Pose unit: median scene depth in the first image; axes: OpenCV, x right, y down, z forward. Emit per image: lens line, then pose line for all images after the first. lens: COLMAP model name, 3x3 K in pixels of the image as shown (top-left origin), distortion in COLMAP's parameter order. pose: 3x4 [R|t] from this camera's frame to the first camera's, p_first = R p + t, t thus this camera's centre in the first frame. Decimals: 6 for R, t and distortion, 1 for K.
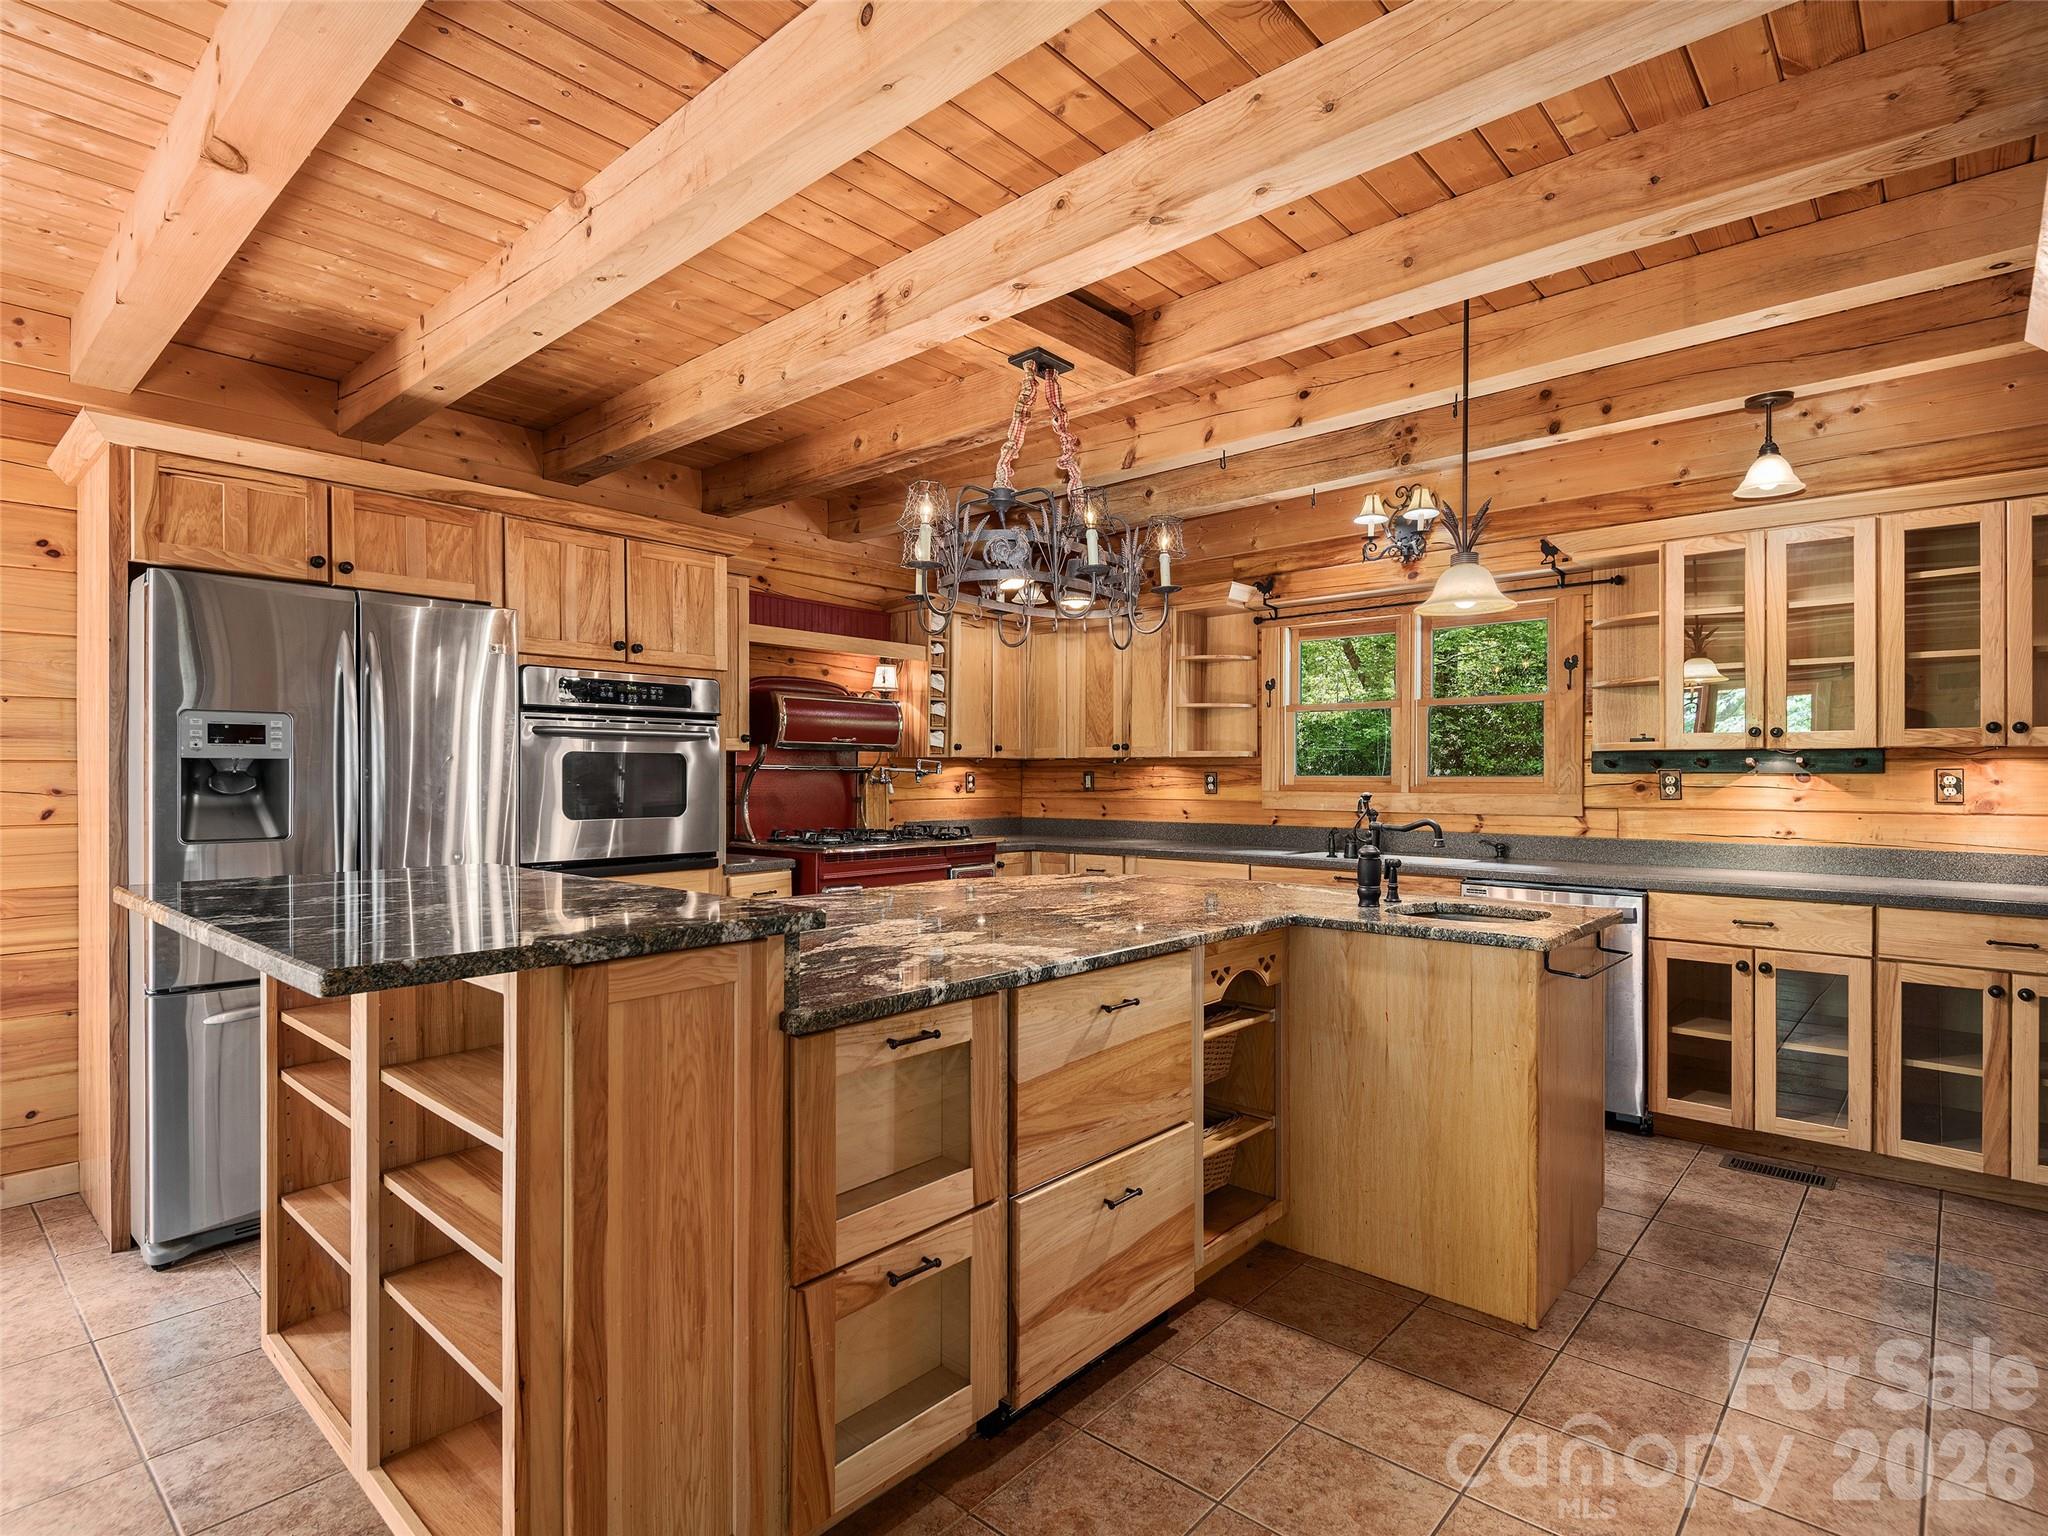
lens RADIAL K [[1045.0, 0, 1032.6], [0, 1045.0, 774.0], [0, 0, 1]] dist [0.006949, -0.002162]
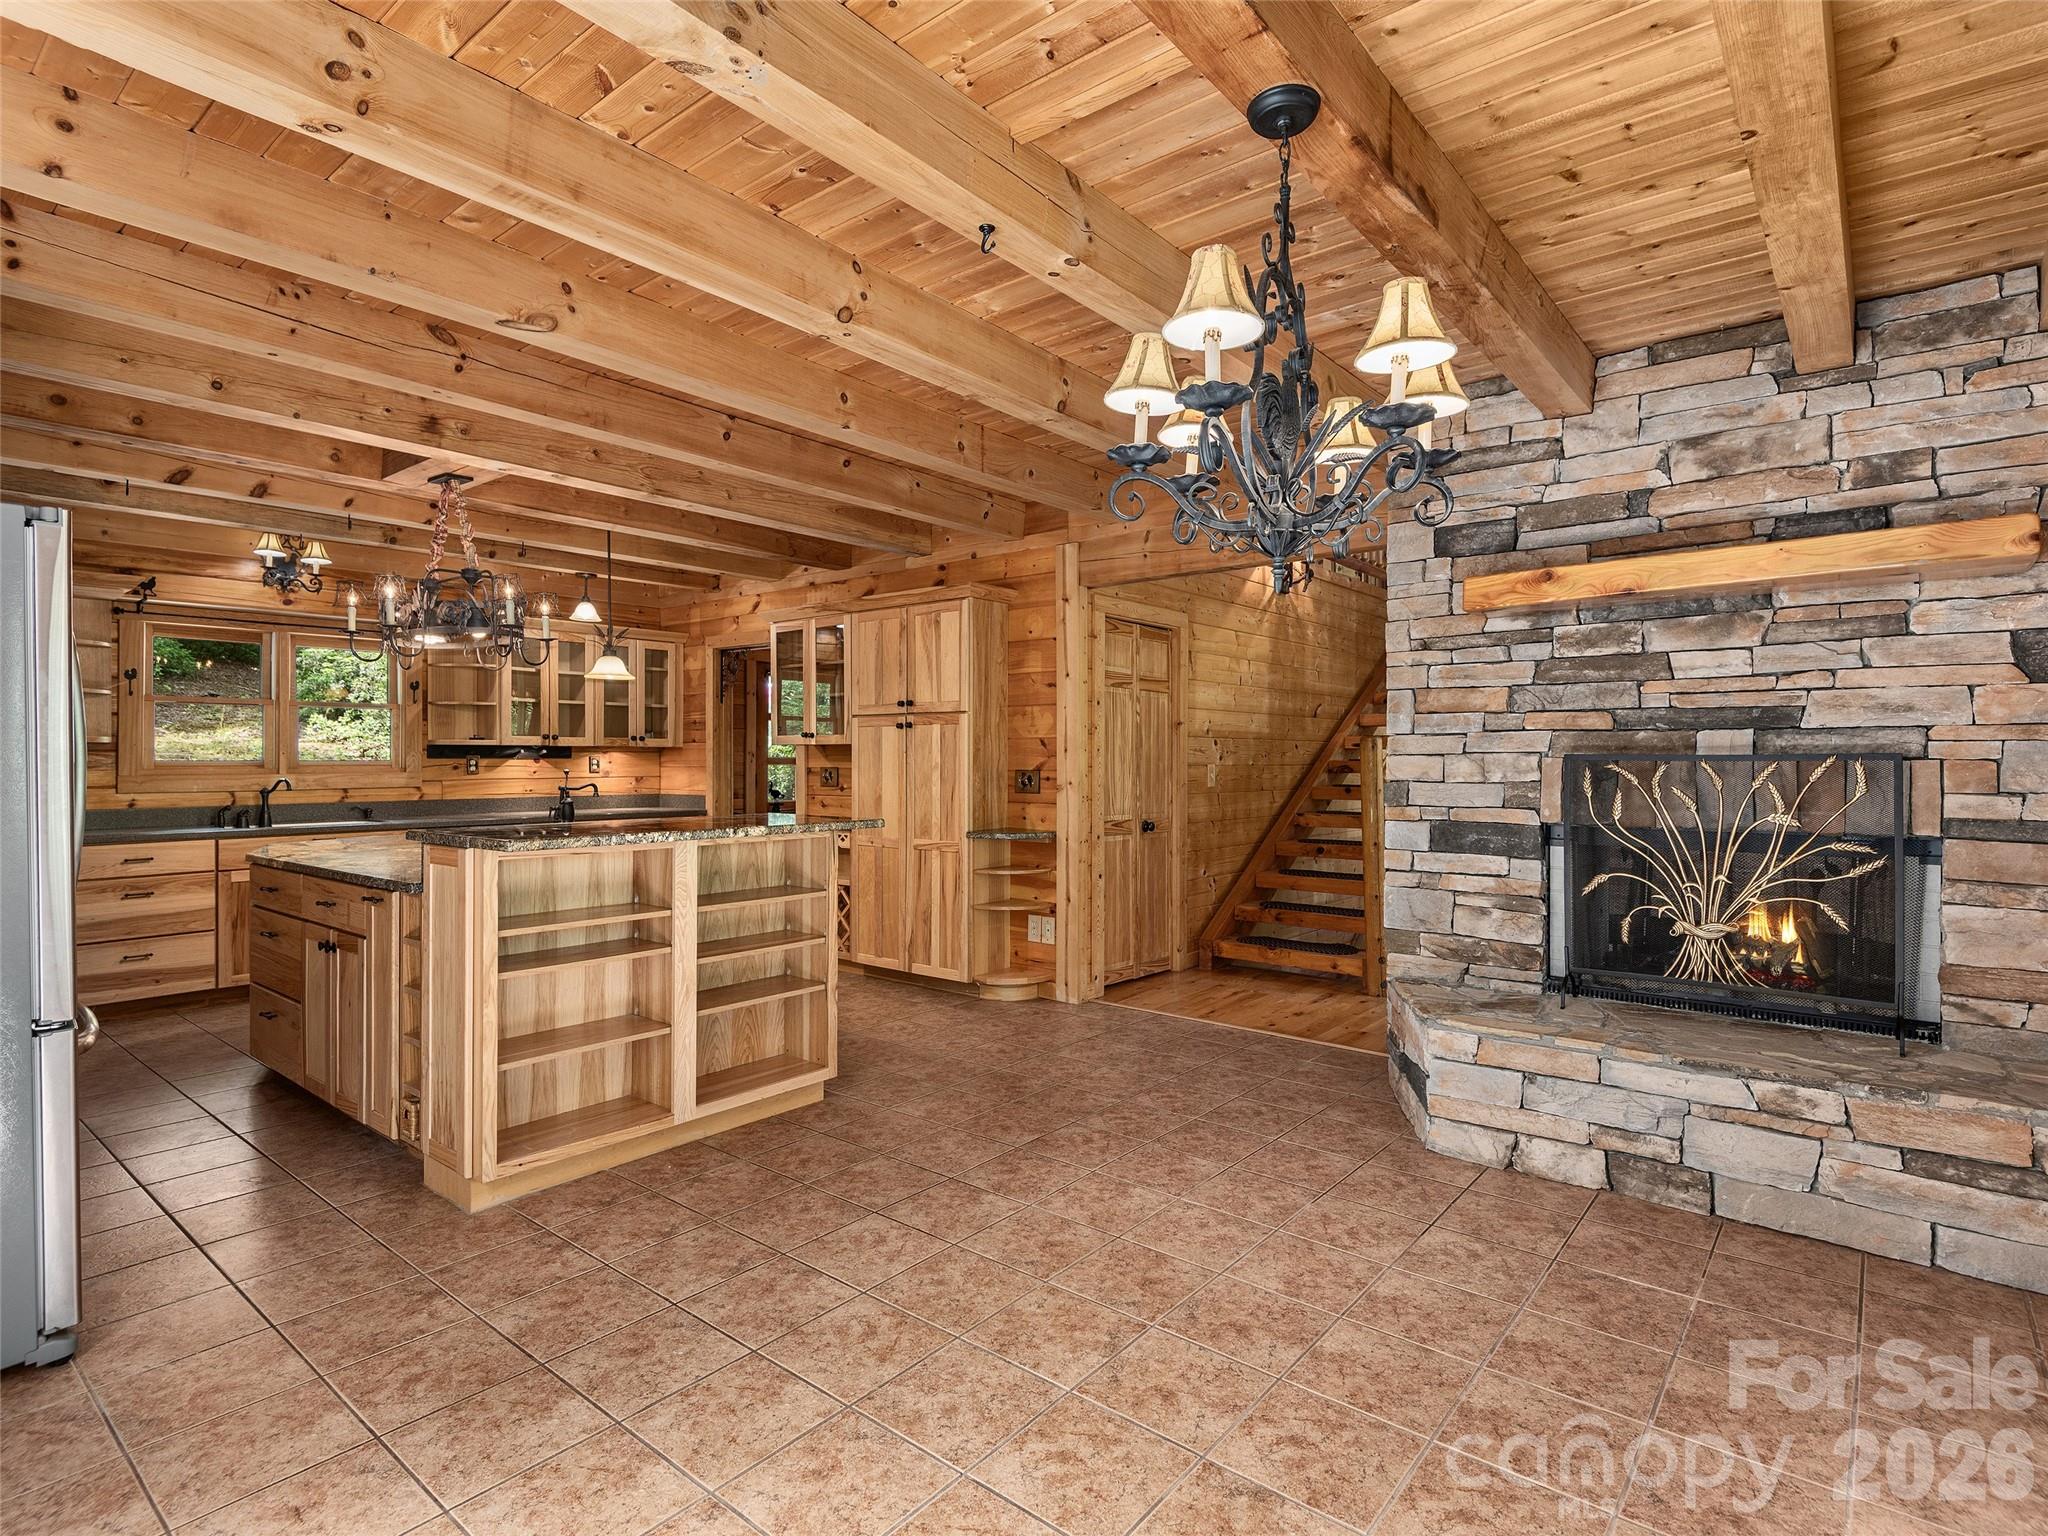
lens RADIAL K [[1045.0, 0, 1020.2], [0, 1045.0, 765.4], [0, 0, 1]] dist [0.006949, -0.002162]
pose [[-0.032141, -0.008243, 0.999449, -1.061512], [0.000834, 0.999965, 0.008274, -0.002661], [-0.999483, 0.001100, -0.032133, 0.177122]]
